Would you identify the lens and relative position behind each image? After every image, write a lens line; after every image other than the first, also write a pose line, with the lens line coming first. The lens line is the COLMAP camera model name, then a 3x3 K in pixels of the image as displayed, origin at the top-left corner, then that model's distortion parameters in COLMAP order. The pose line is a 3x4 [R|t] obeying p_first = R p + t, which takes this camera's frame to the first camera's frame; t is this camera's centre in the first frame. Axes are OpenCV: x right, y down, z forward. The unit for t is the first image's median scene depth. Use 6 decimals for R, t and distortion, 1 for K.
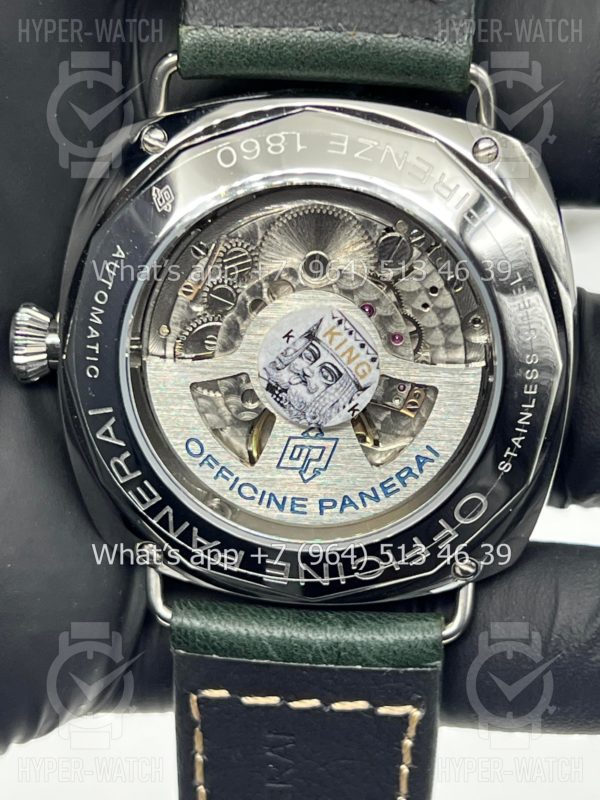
lens RADIAL K [[1889.9, 0, 300.0], [0, 1889.9, 400.0], [0, 0, 1]] dist [0.123955, -0.398857]
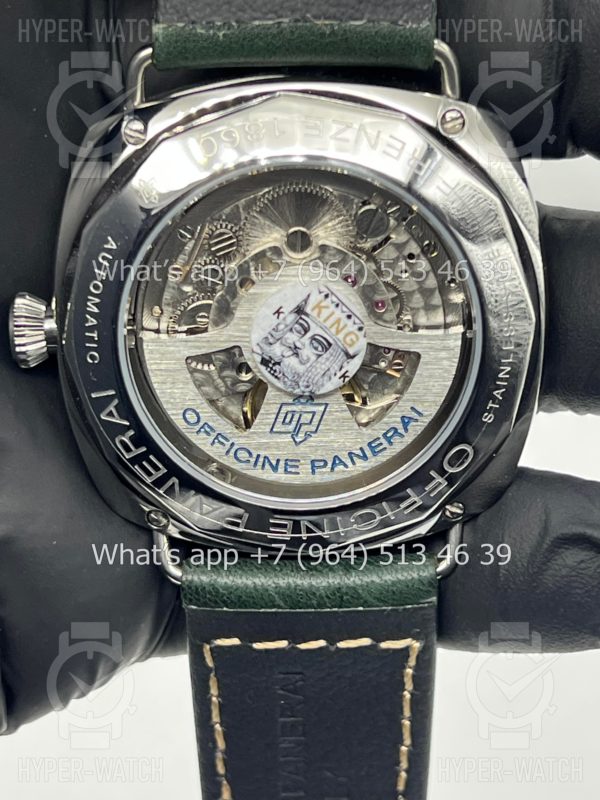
lens RADIAL K [[1889.9, 0, 300.0], [0, 1889.9, 400.0], [0, 0, 1]] dist [0.123955, -0.398857]
pose [[0.995742, -0.076292, 0.051750, -0.051704], [0.071150, 0.992949, 0.094817, -0.083266], [-0.058619, -0.090731, 0.994149, -0.051754]]
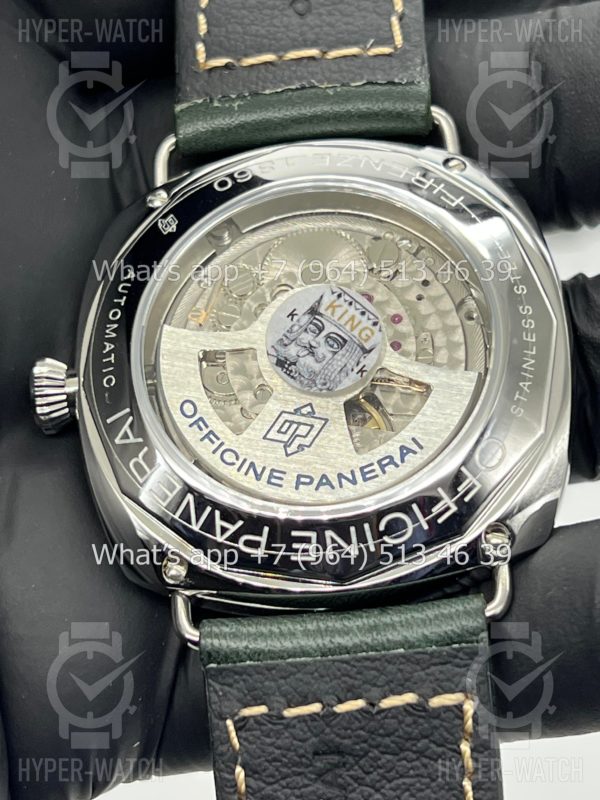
lens RADIAL K [[1889.9, 0, 300.0], [0, 1889.9, 400.0], [0, 0, 1]] dist [0.123955, -0.398857]
pose [[0.995108, -0.098373, 0.009093, -0.015932], [0.085585, 0.812448, -0.576718, 0.604530], [0.049346, 0.574675, 0.816893, 0.164470]]
